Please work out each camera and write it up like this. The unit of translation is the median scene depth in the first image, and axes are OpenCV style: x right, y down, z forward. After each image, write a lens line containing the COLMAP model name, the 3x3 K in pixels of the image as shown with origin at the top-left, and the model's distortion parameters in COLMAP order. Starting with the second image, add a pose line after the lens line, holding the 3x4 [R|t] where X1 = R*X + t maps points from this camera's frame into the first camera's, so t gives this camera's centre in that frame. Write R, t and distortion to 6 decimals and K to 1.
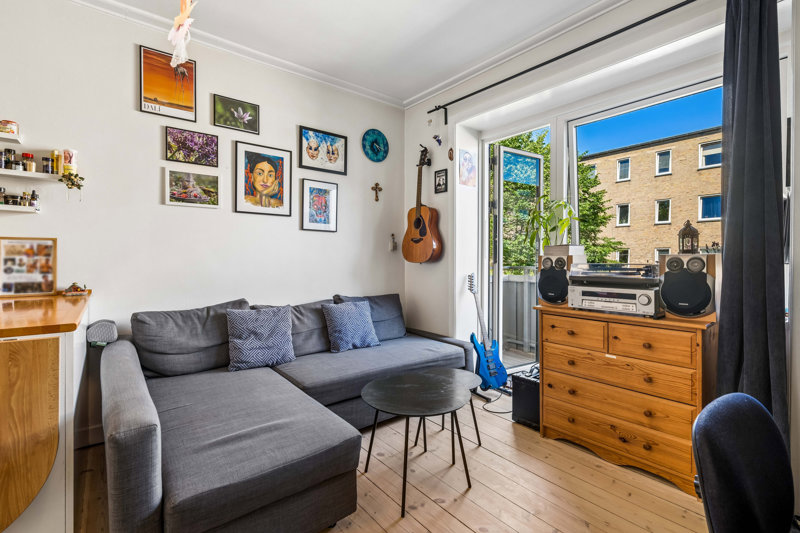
lens RADIAL K [[363.0, 0, 397.8], [0, 363.0, 261.1], [0, 0, 1]] dist [0.000704, 0.000439]
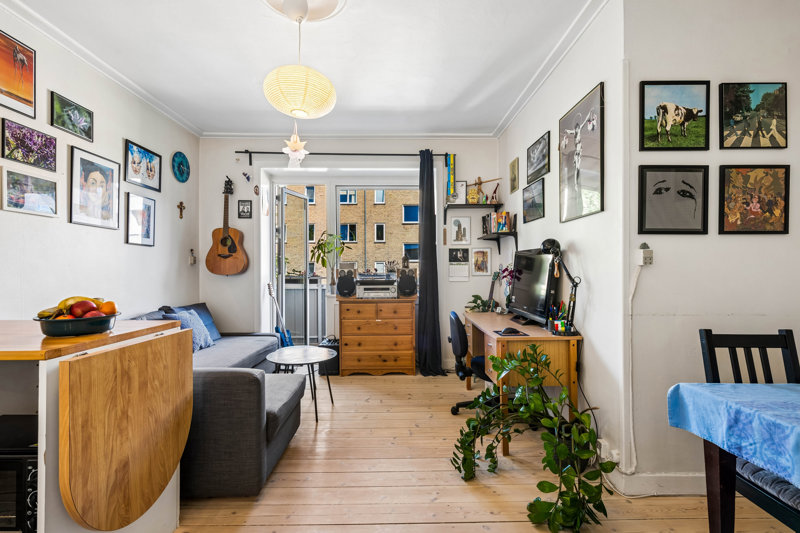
lens RADIAL K [[363.0, 0, 401.9], [0, 363.0, 267.8], [0, 0, 1]] dist [0.000704, 0.000439]
pose [[0.610595, -0.000204, 0.791943, -0.712146], [0.012244, 0.999883, -0.009183, -0.001723], [-0.791848, 0.015304, 0.610526, -0.241963]]
